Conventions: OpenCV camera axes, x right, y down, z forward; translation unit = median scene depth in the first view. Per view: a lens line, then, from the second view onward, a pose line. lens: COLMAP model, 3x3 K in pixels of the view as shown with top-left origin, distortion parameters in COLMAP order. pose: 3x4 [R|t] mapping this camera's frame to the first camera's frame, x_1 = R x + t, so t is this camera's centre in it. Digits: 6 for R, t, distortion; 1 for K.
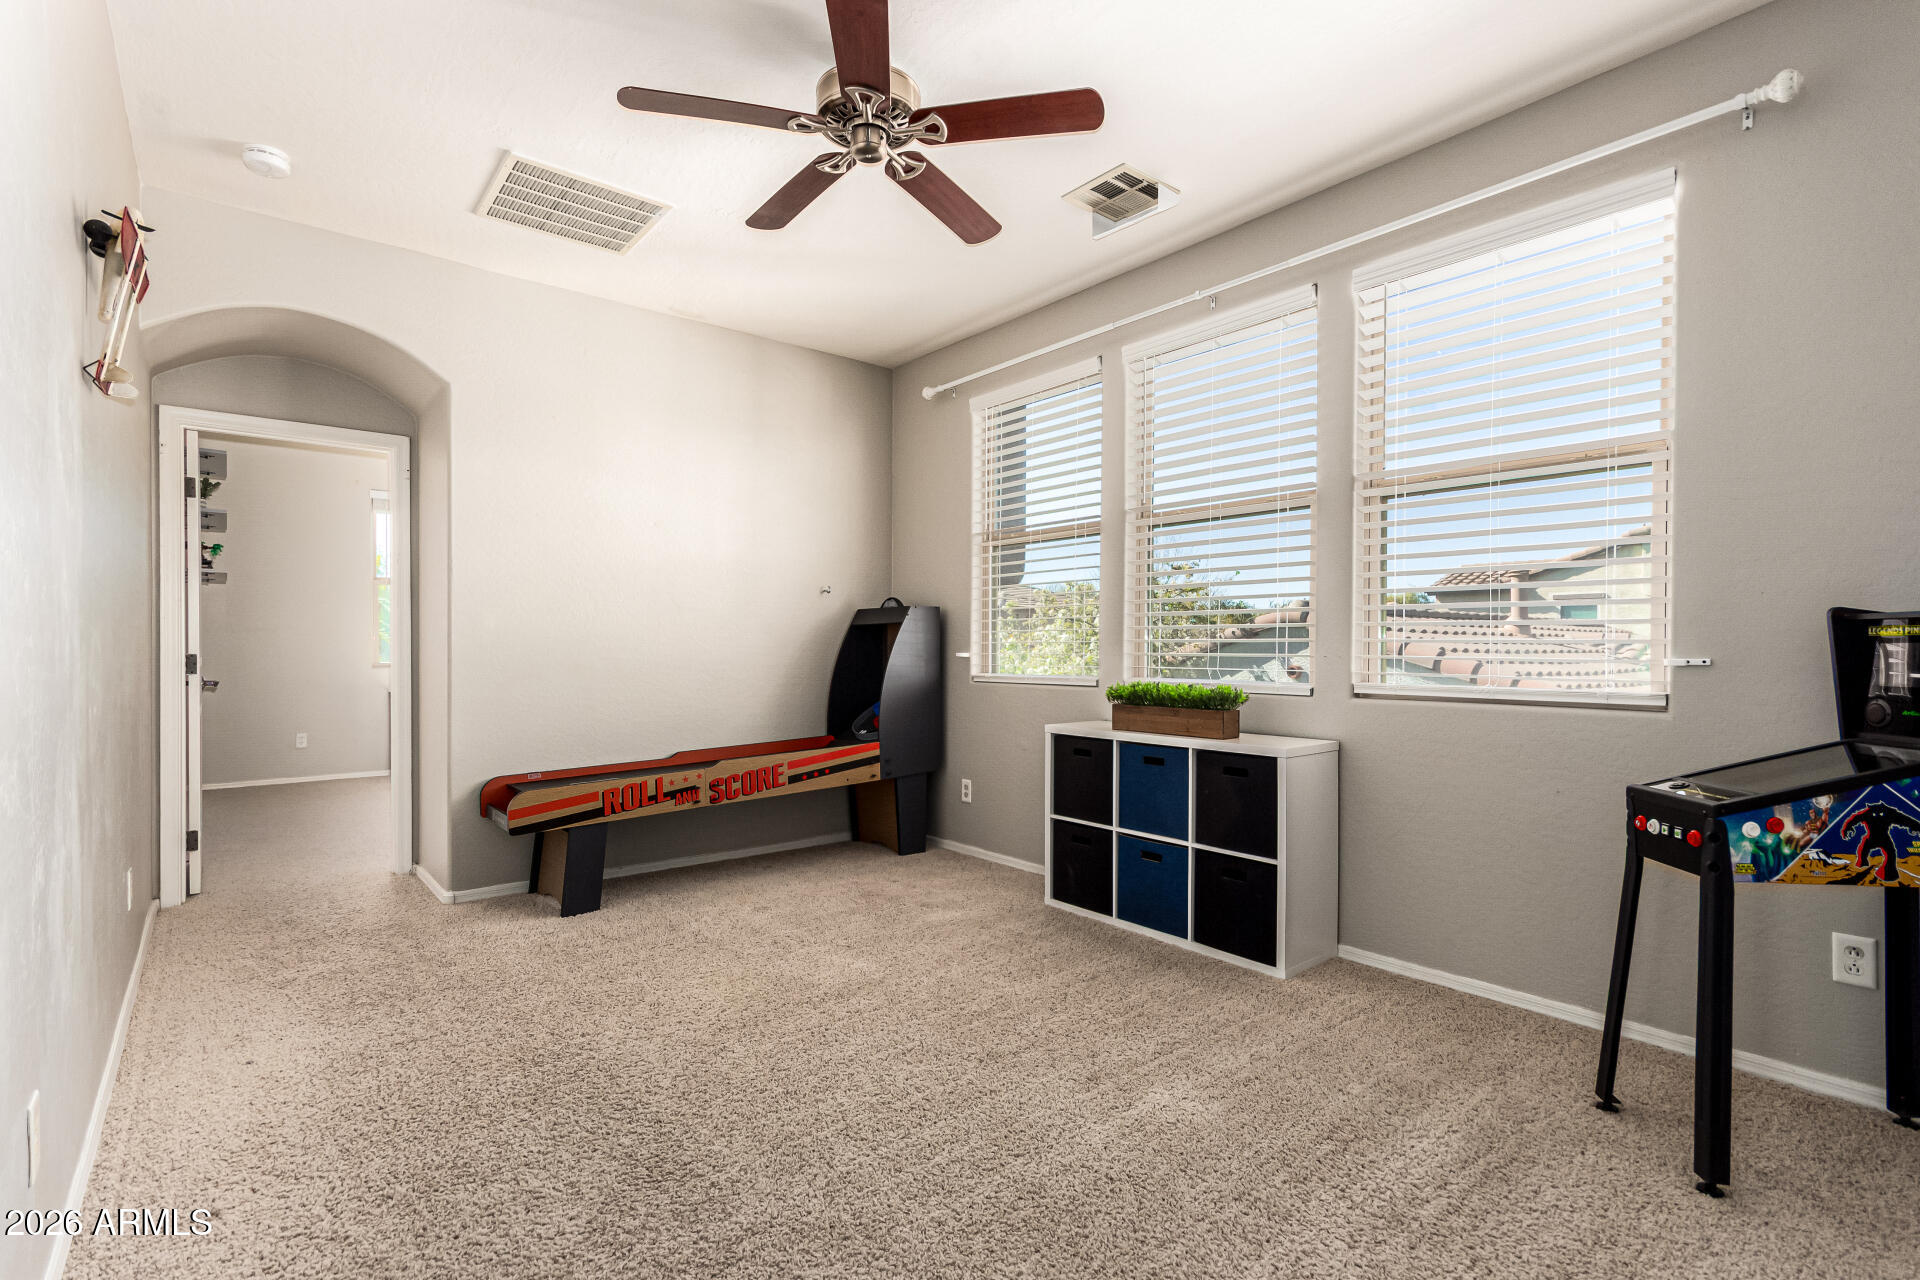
lens RADIAL K [[881.6, 0, 960.8], [0, 881.6, 647.3], [0, 0, 1]] dist [-0.000054, 0.000427]
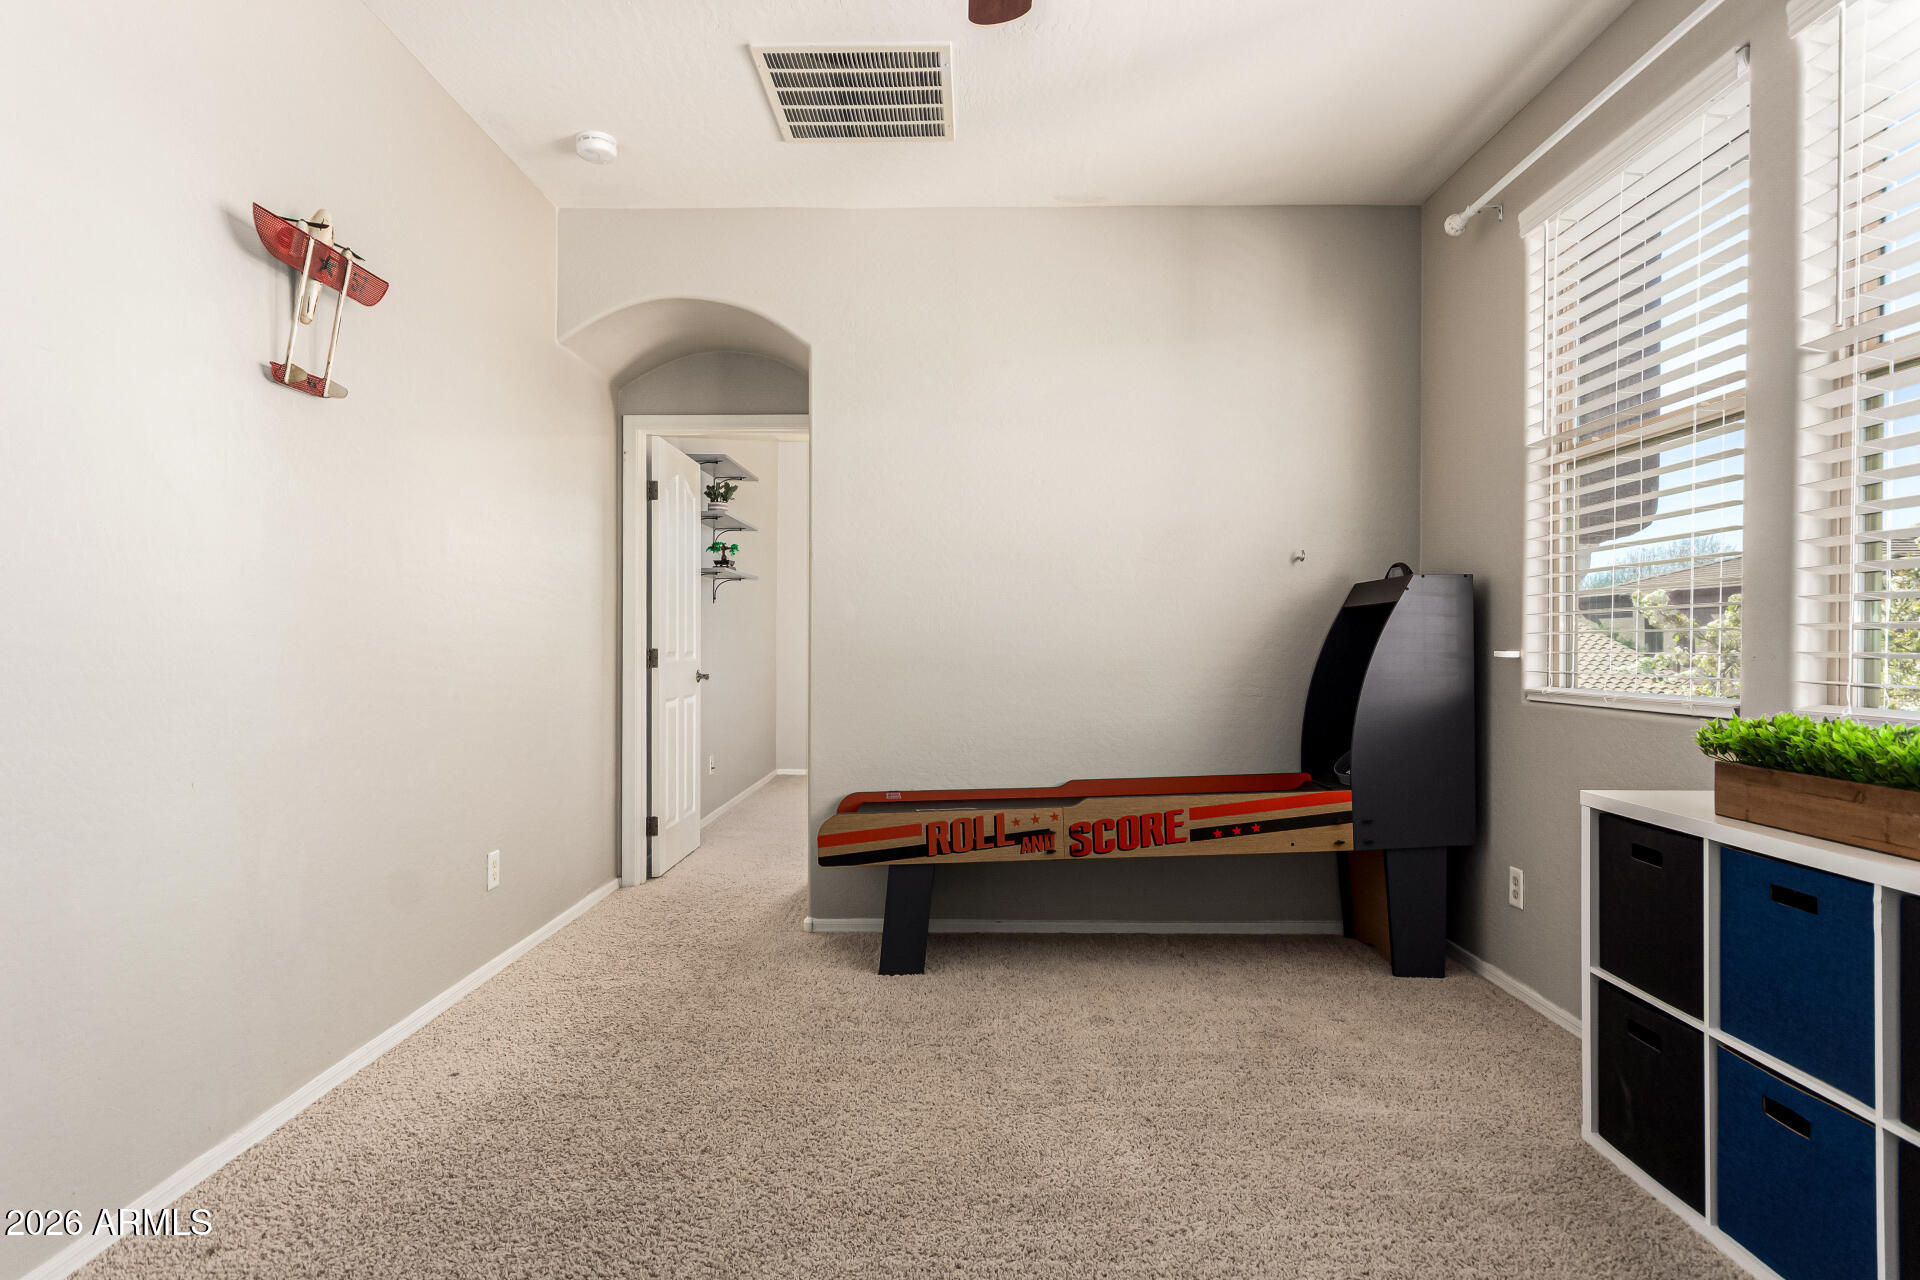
lens RADIAL K [[1033.7, 0, 958.1], [0, 1033.7, 638.4], [0, 0, 1]] dist [-0.008074, 0.006975]
pose [[0.763114, -0.003453, -0.646255, 0.200998], [0.001192, 0.999992, -0.003935, 0.000733], [0.646263, 0.002233, 0.763111, 0.293103]]
